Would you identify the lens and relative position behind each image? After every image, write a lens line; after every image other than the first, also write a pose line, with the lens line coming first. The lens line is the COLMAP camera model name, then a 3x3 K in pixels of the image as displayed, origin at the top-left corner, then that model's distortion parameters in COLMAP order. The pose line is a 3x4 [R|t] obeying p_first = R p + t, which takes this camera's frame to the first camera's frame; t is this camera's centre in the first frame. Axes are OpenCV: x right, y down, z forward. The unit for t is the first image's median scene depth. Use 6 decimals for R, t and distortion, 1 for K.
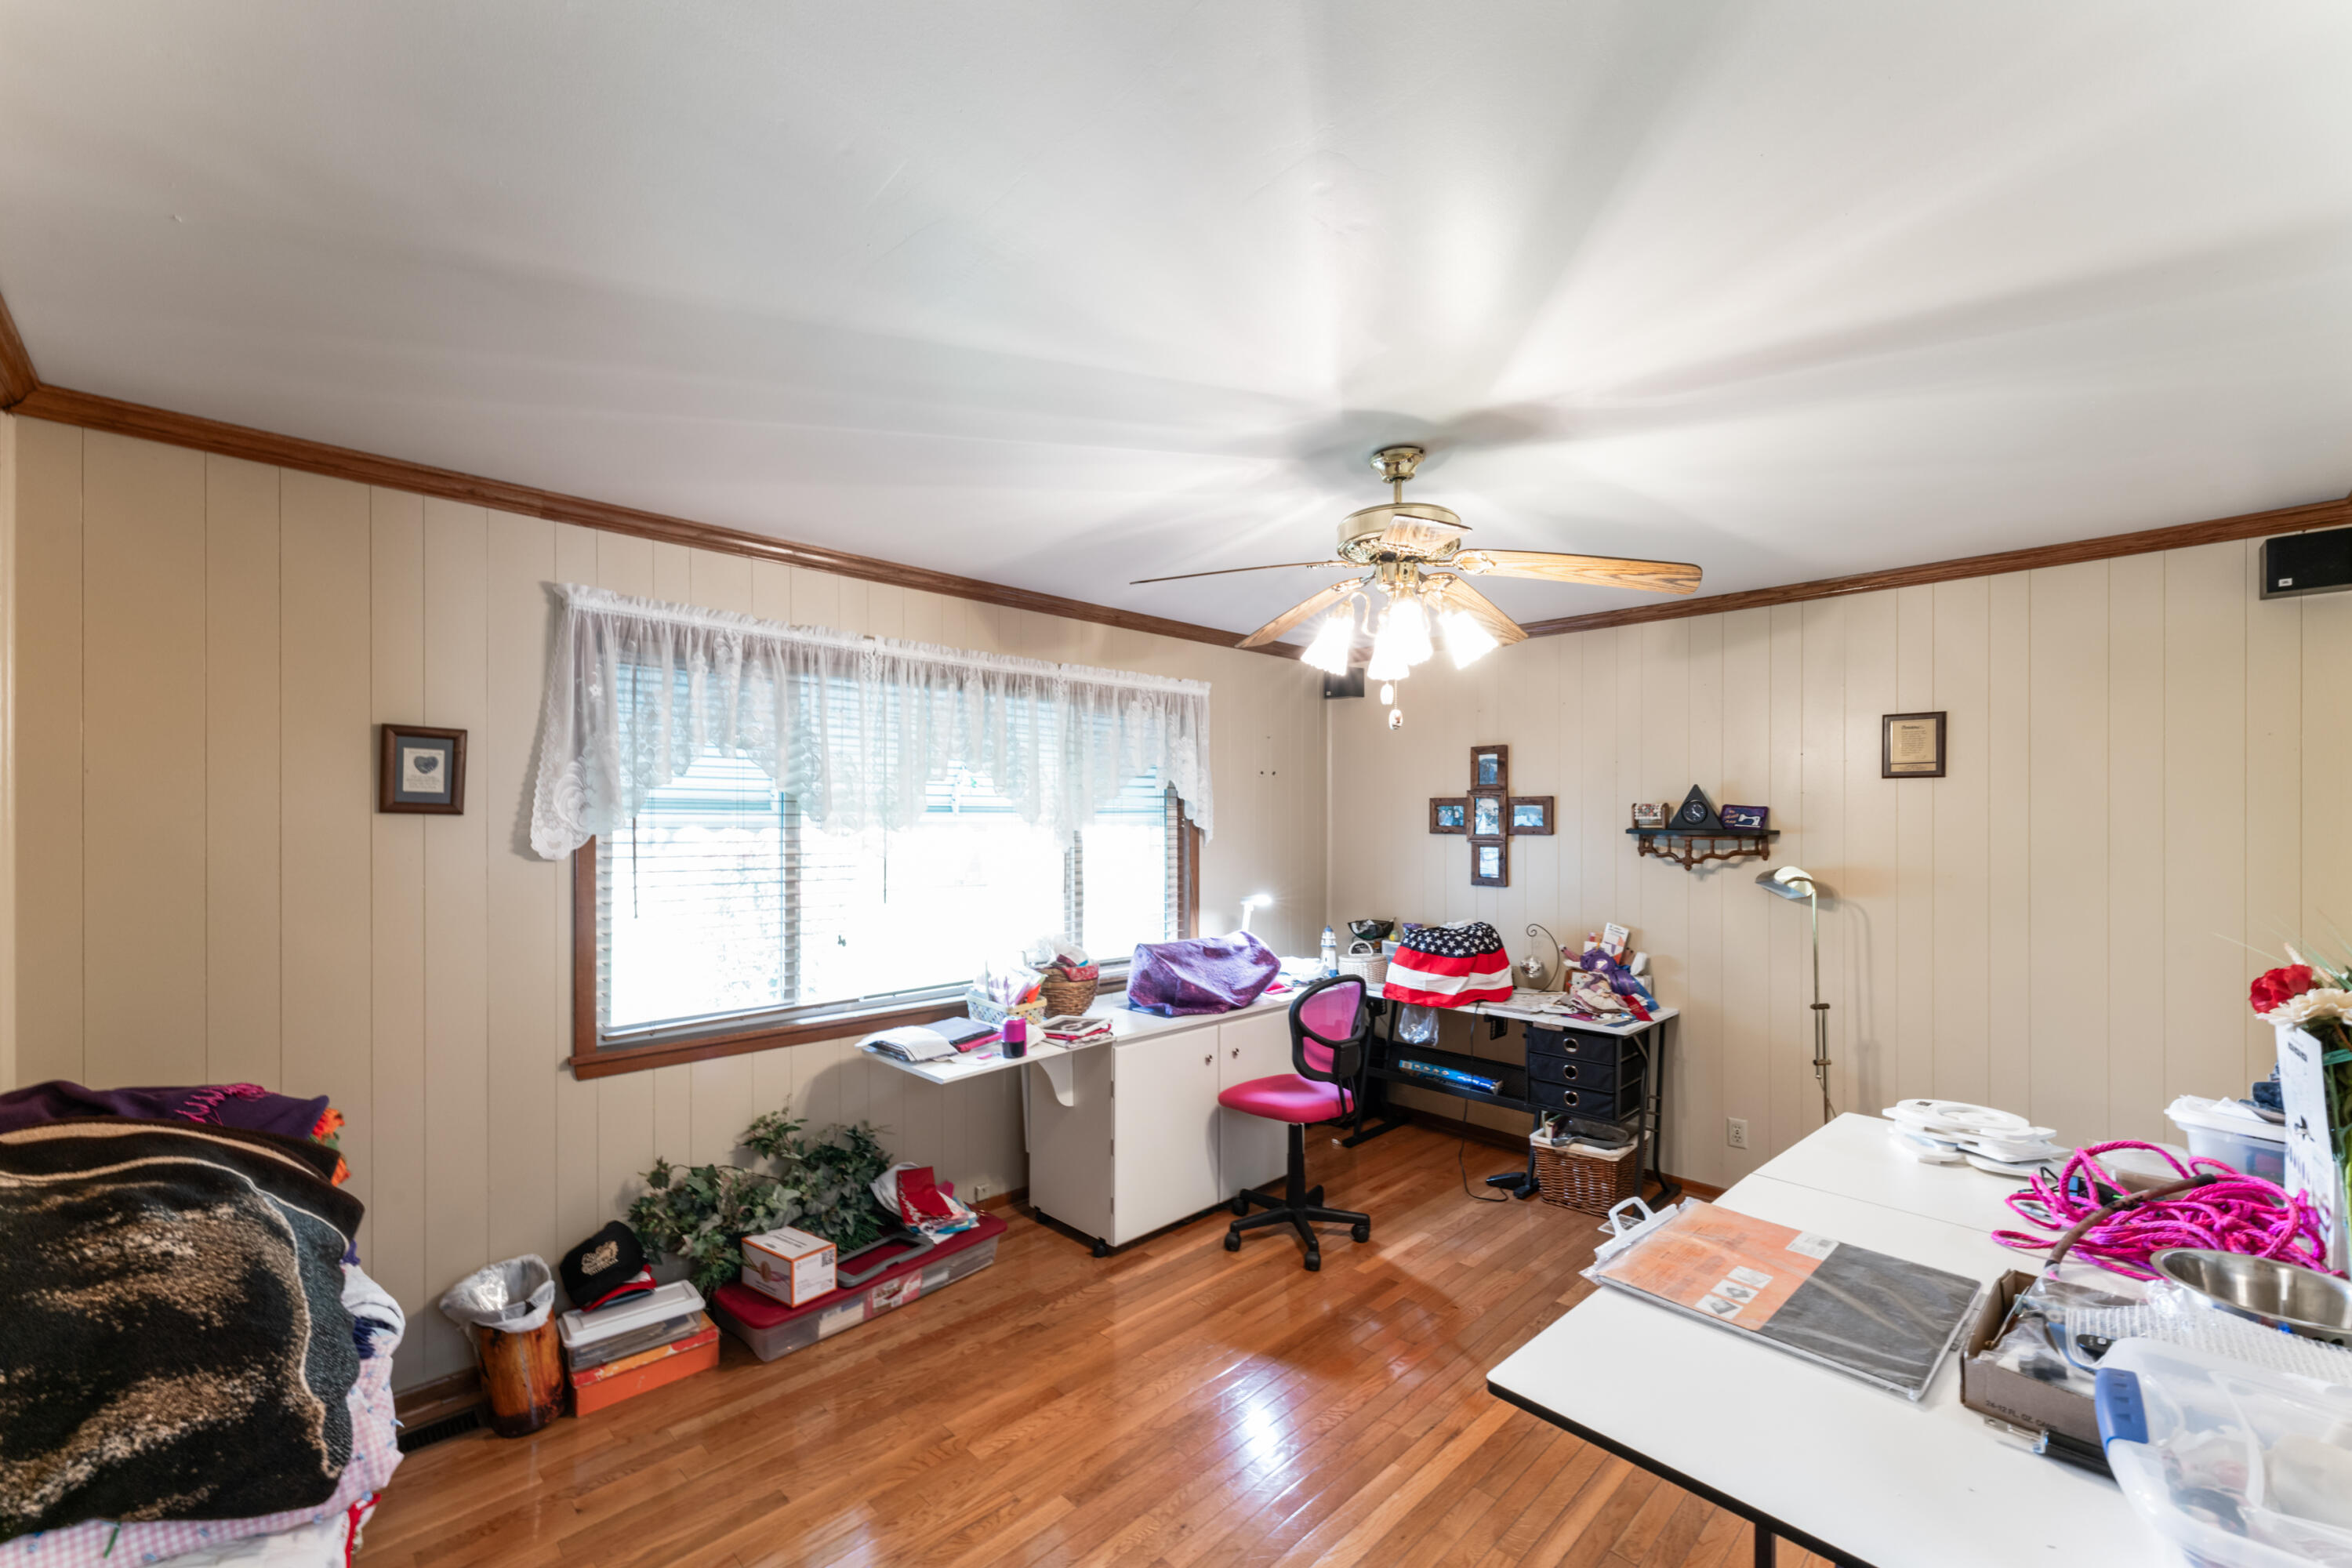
lens RADIAL K [[982.5, 0, 1177.1], [0, 982.5, 800.6], [0, 0, 1]] dist [-0.002419, -0.000416]
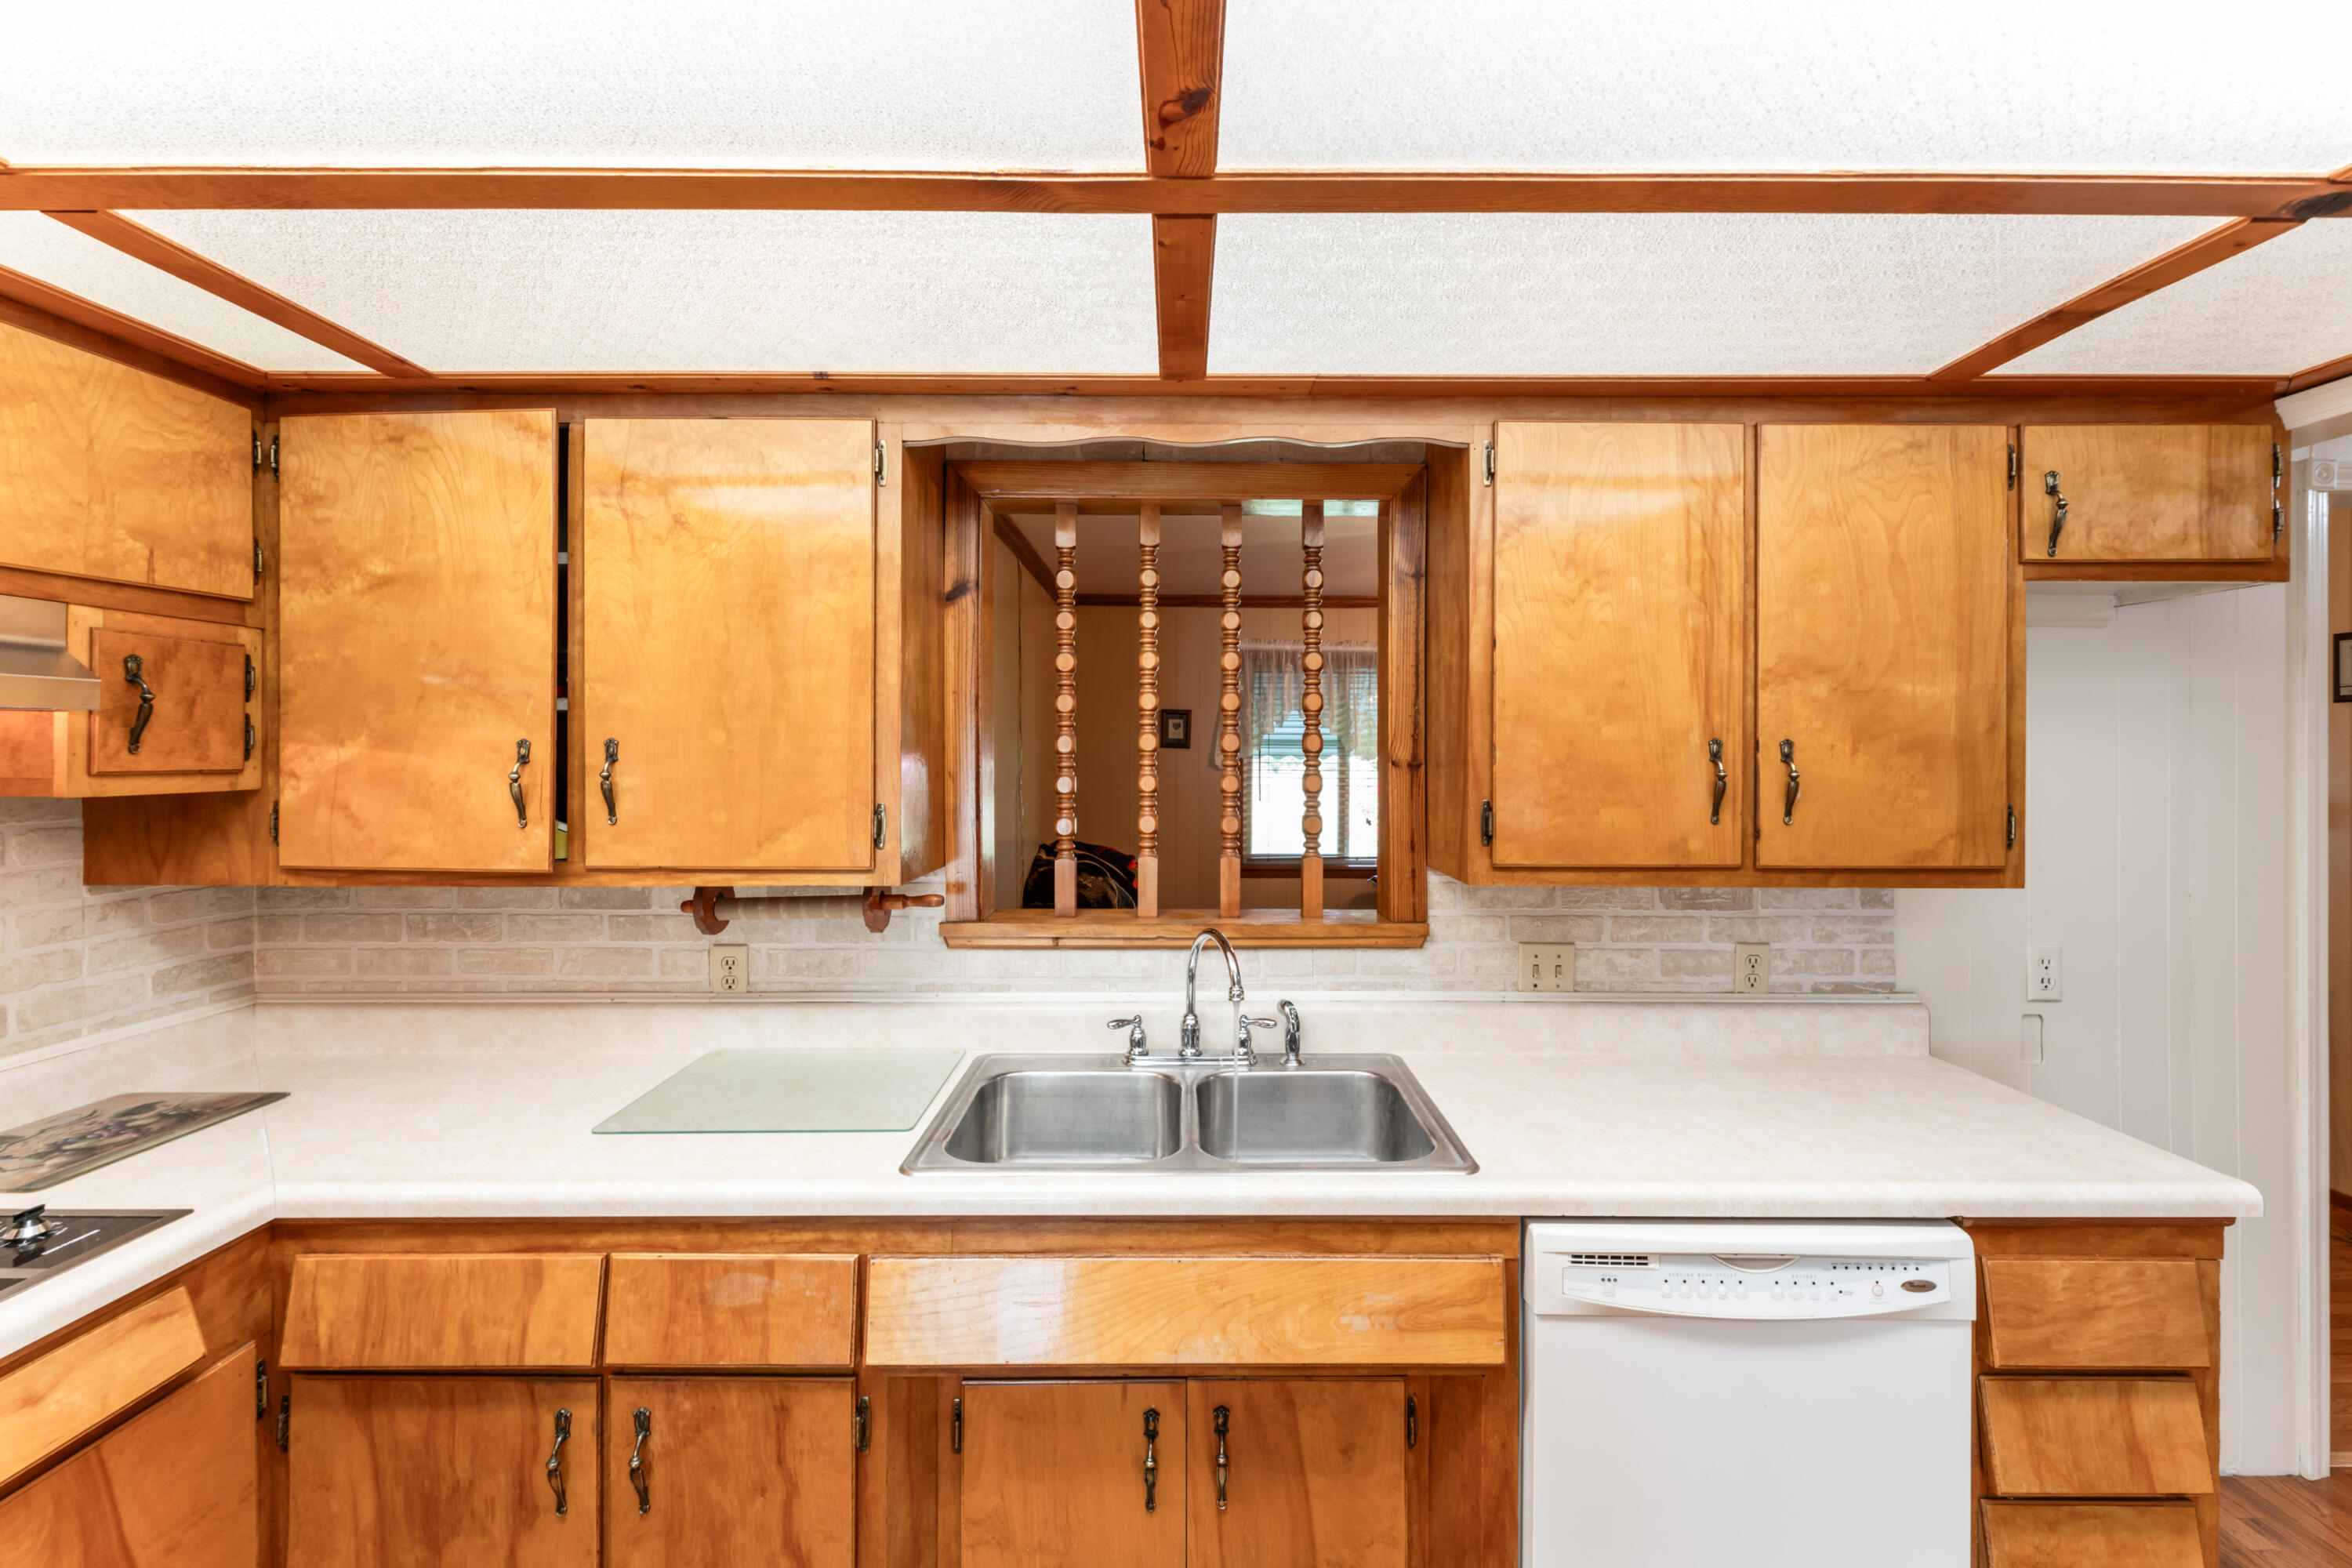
lens RADIAL K [[982.5, 0, 1176.5], [0, 982.5, 768.6], [0, 0, 1]] dist [-0.002419, -0.000416]
pose [[0.716452, 0.006045, -0.697610, 0.725044], [0.008322, 0.999817, 0.017210, 0.019435], [0.697587, -0.018136, 0.716271, -0.552465]]
